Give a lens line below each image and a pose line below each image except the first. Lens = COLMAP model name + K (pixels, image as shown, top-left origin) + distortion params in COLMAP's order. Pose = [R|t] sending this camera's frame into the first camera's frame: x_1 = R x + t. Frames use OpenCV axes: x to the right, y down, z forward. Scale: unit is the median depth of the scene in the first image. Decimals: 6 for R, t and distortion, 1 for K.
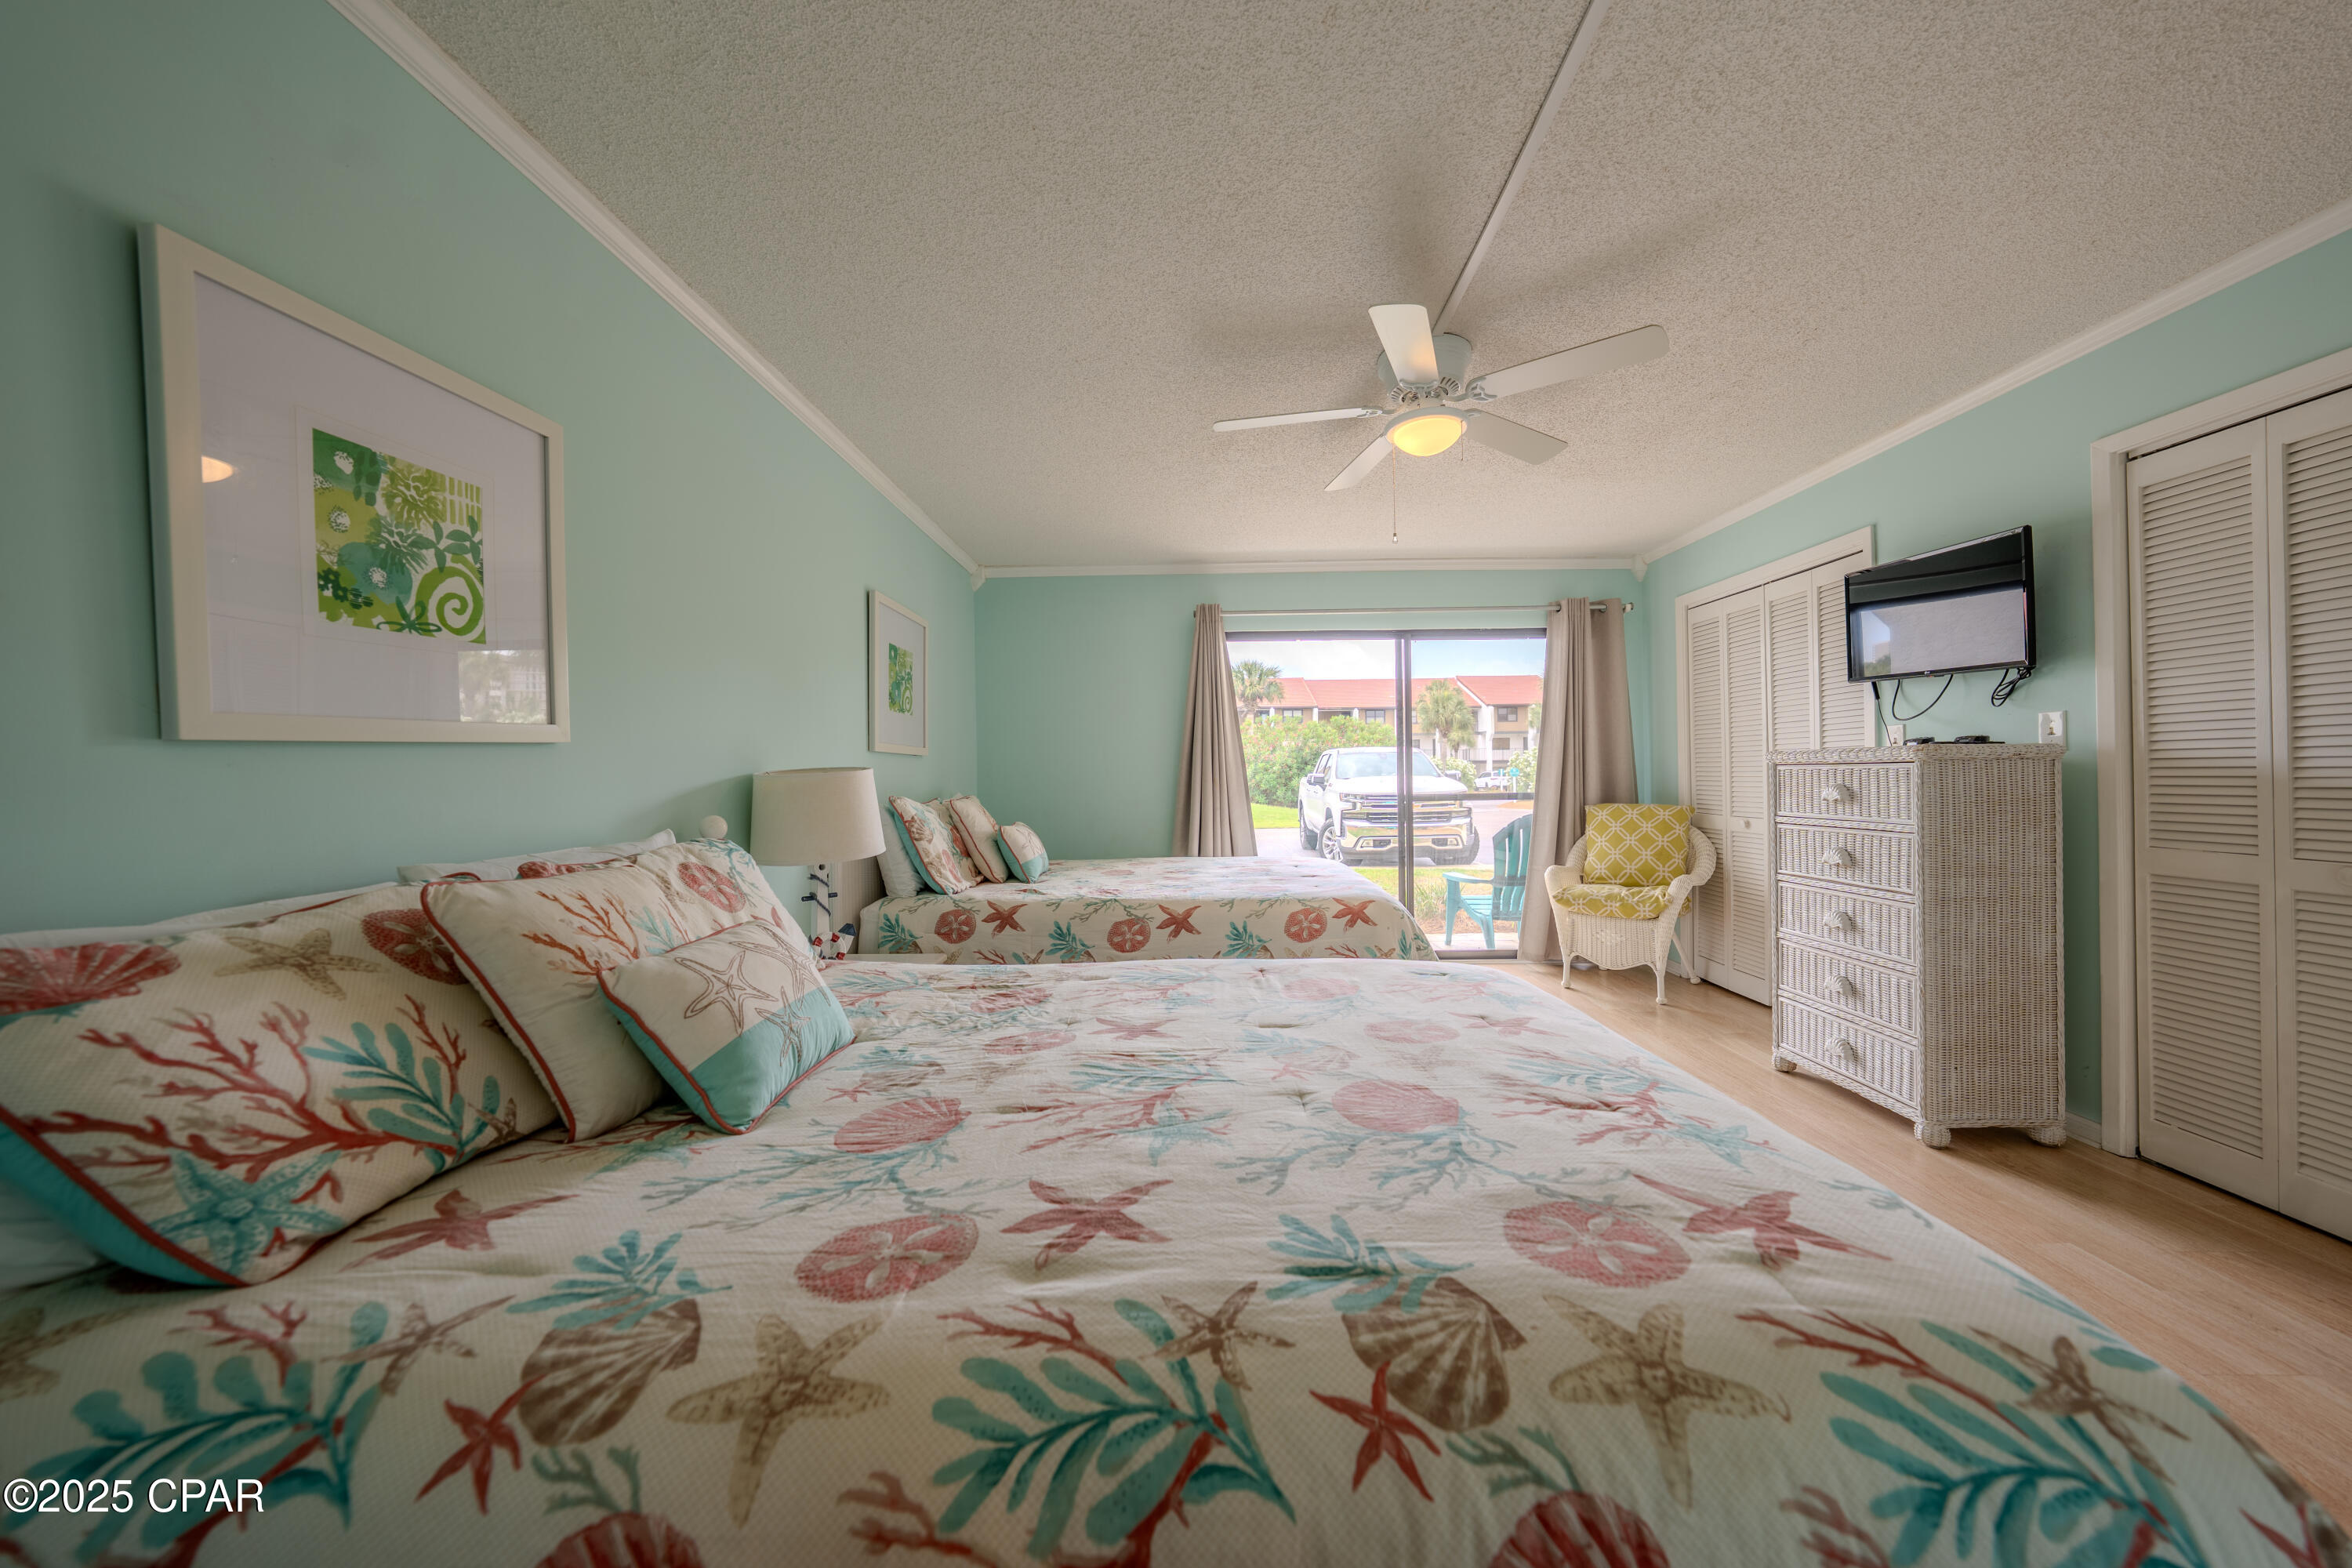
lens RADIAL K [[815.1, 0, 1175.7], [0, 815.1, 780.5], [0, 0, 1]] dist [-0.023967, 0.004739]
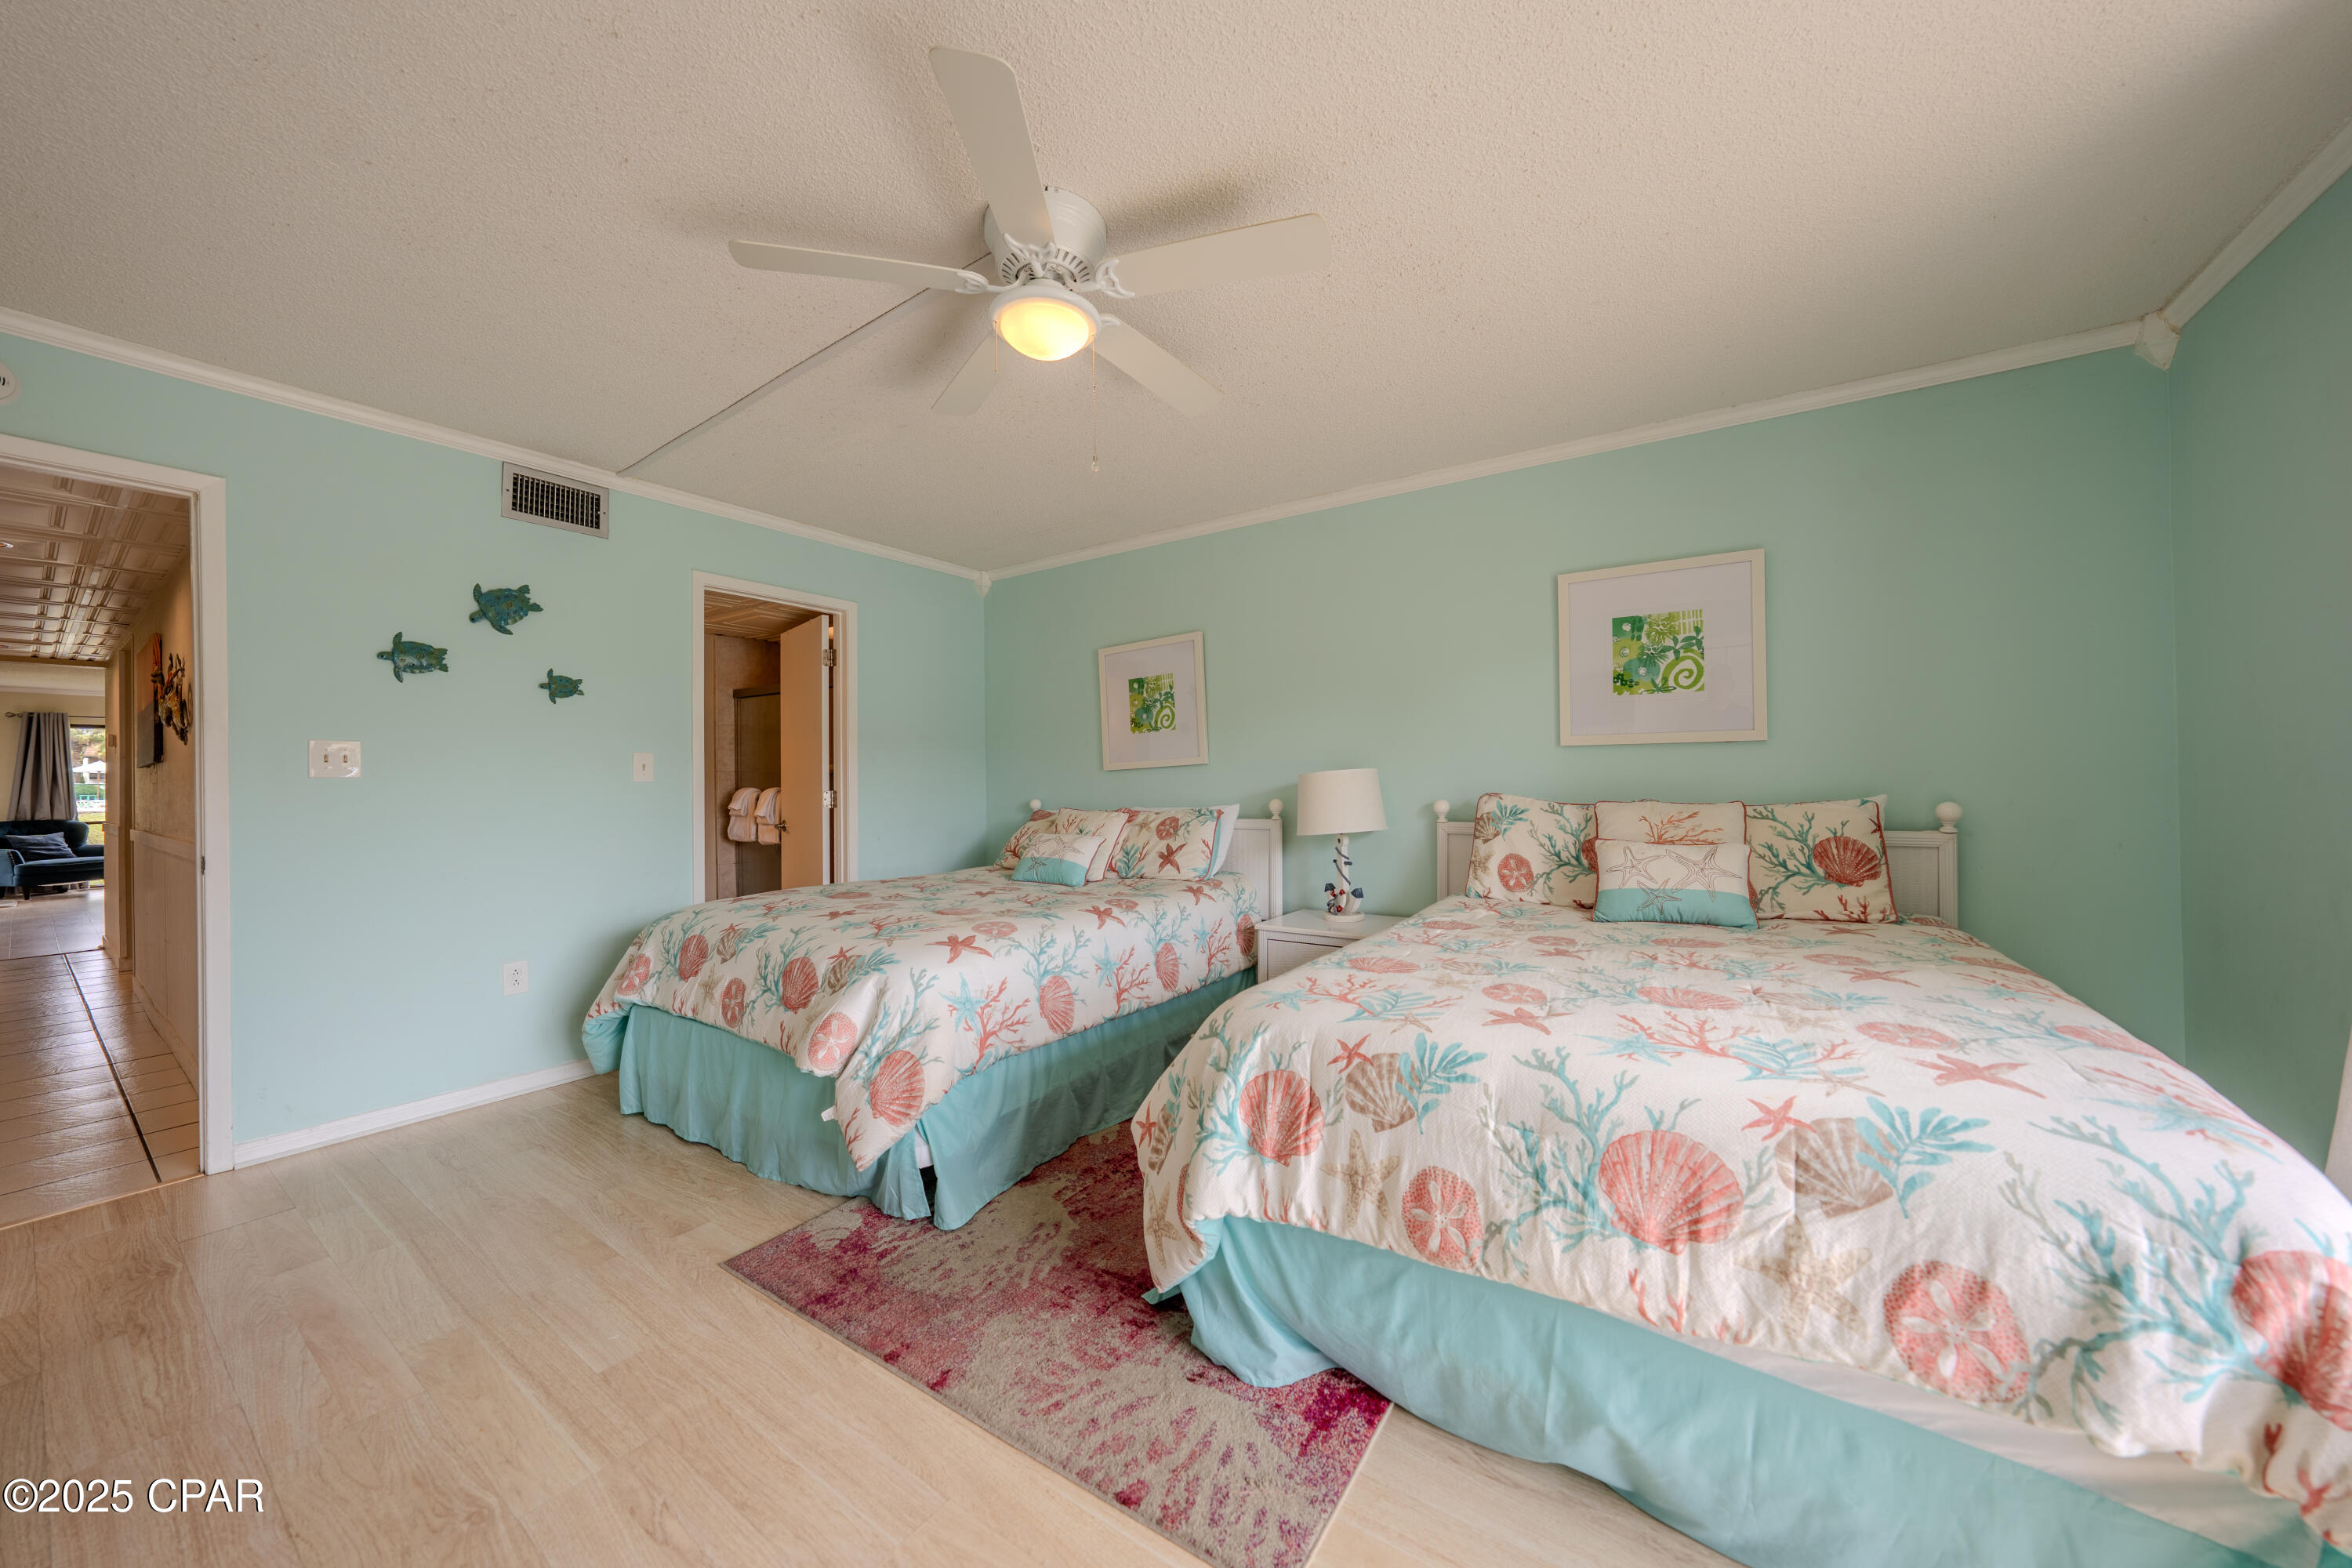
lens RADIAL K [[815.1, 0, 1176.6], [0, 815.1, 775.6], [0, 0, 1]] dist [-0.023967, 0.004739]
pose [[-0.540938, 0.014394, -0.840940, 1.525424], [0.015572, 0.999854, 0.007097, -0.035000], [0.840919, -0.009256, -0.541082, 2.602729]]
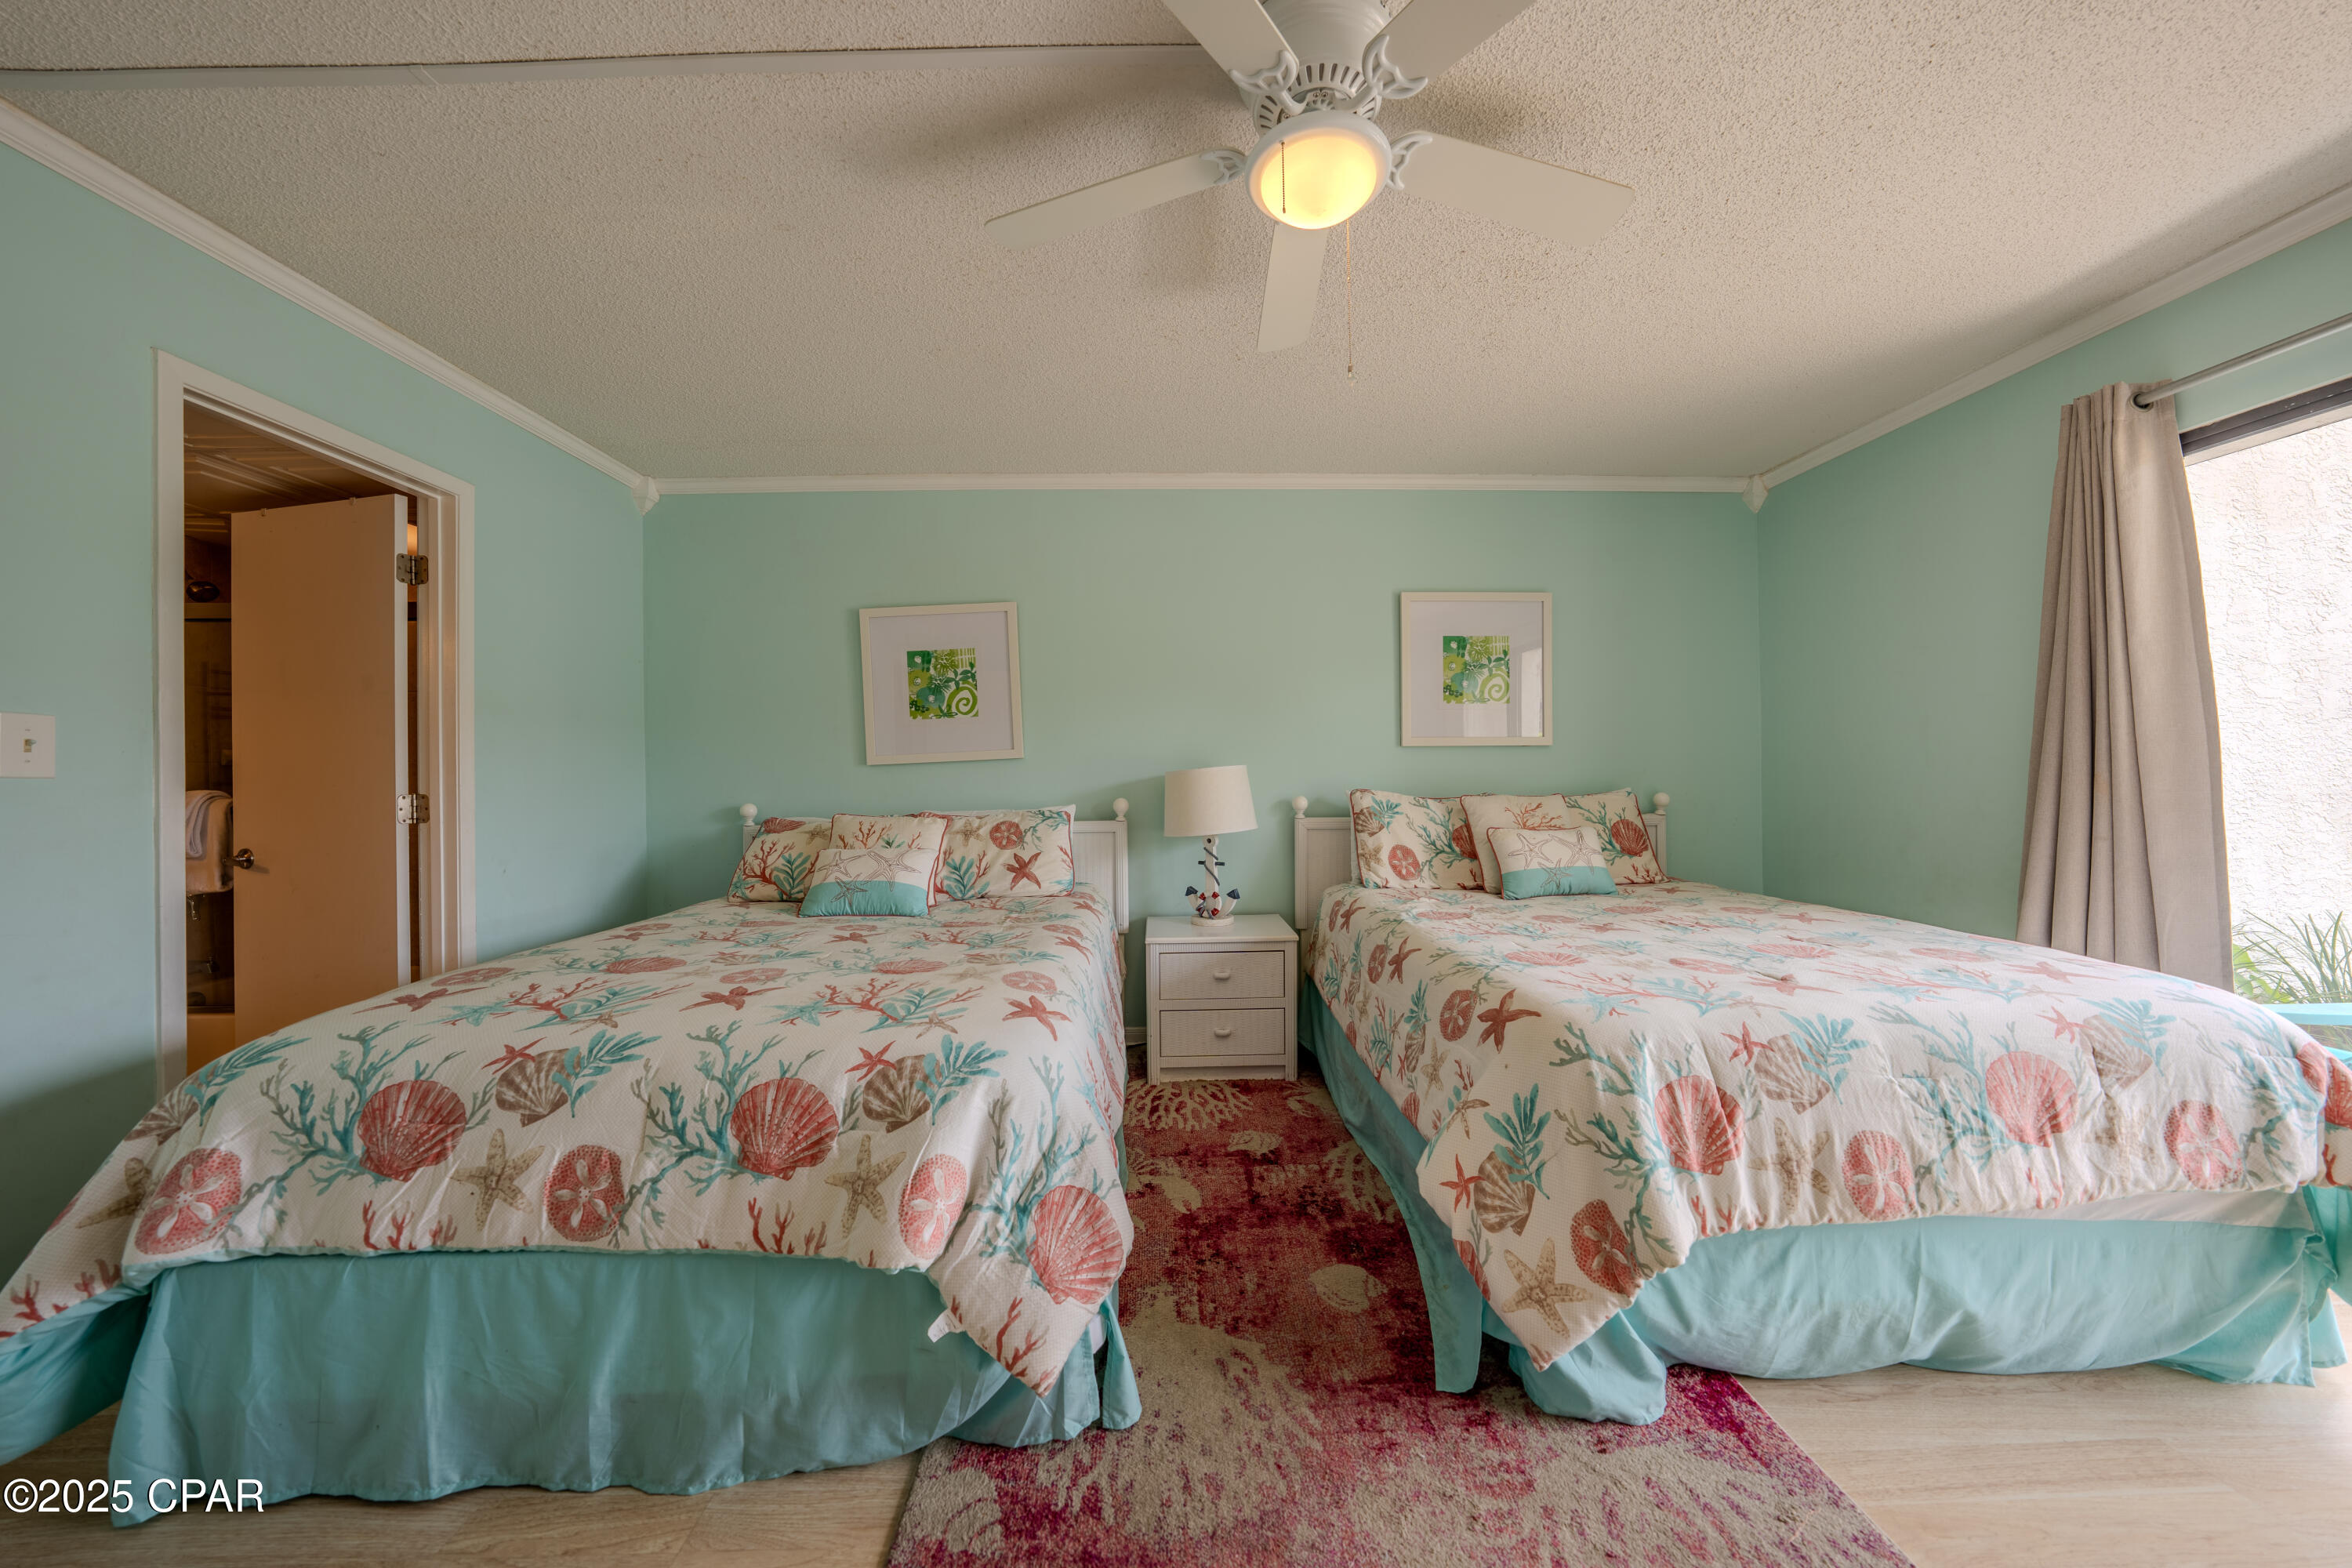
lens RADIAL K [[815.1, 0, 1178.5], [0, 815.1, 776.7], [0, 0, 1]] dist [-0.023967, 0.004739]
pose [[0.053583, 0.014157, -0.998463, 1.524430], [0.005880, 0.999878, 0.014493, -0.031698], [0.998546, -0.006648, 0.053494, 1.500502]]
